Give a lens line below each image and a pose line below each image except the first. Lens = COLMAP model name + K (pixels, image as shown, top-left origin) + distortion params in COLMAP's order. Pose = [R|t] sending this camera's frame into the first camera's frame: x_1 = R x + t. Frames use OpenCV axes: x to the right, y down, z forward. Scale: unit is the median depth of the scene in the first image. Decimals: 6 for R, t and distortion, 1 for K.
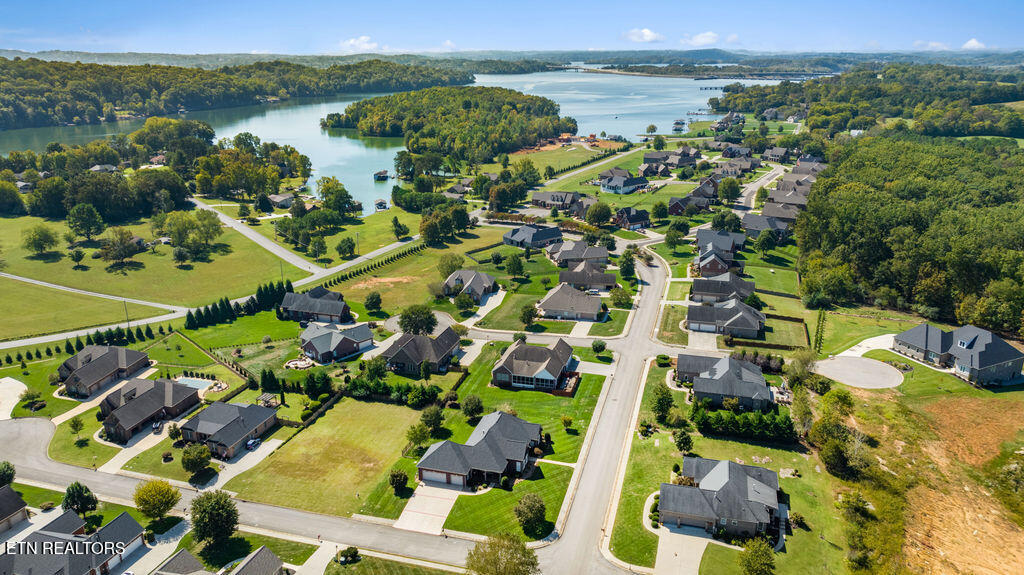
lens RADIAL K [[722.1, 0, 512.0], [0, 722.1, 287.5], [0, 0, 1]] dist [-0.022293, 0.006954]
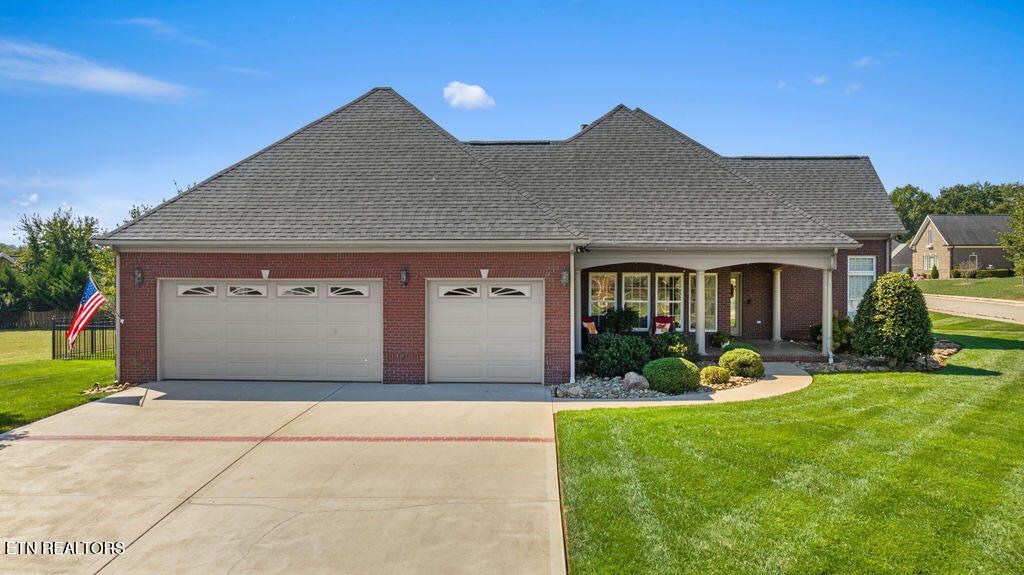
lens RADIAL K [[705.8, 0, 512.0], [0, 705.8, 287.5], [0, 0, 1]] dist [-0.001268, 0.001860]
pose [[0.974206, 0.009448, 0.225463, -0.096866], [0.059735, 0.952686, -0.298029, 0.293332], [-0.217611, 0.303809, 0.927548, 0.898839]]
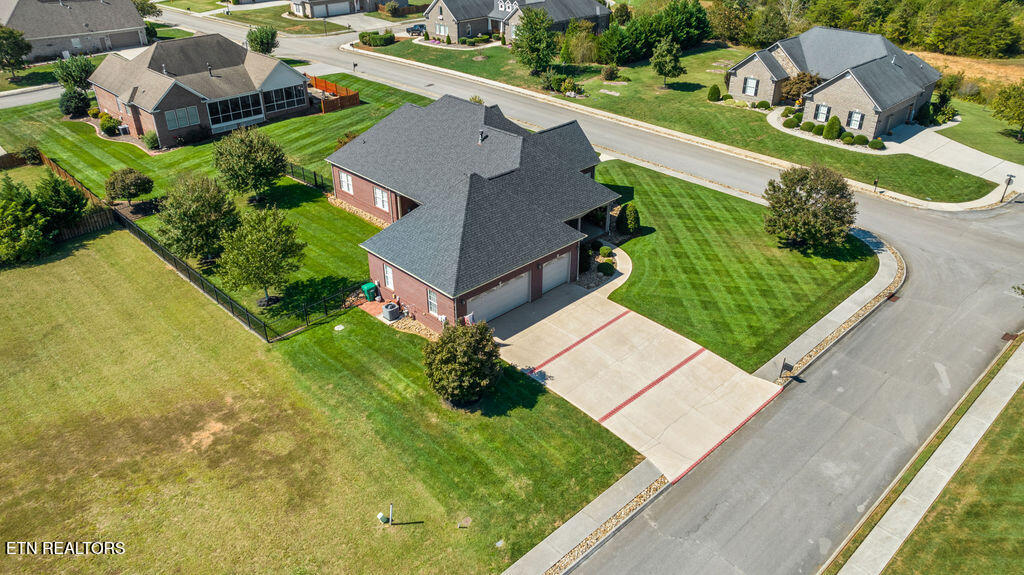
lens RADIAL K [[722.1, 0, 512.0], [0, 722.1, 287.5], [0, 0, 1]] dist [-0.022293, 0.006954]
pose [[0.497598, -0.425372, 0.755946, -0.325067], [0.270049, 0.904159, 0.331014, 0.164404], [-0.824300, 0.039431, 0.564779, 0.840847]]
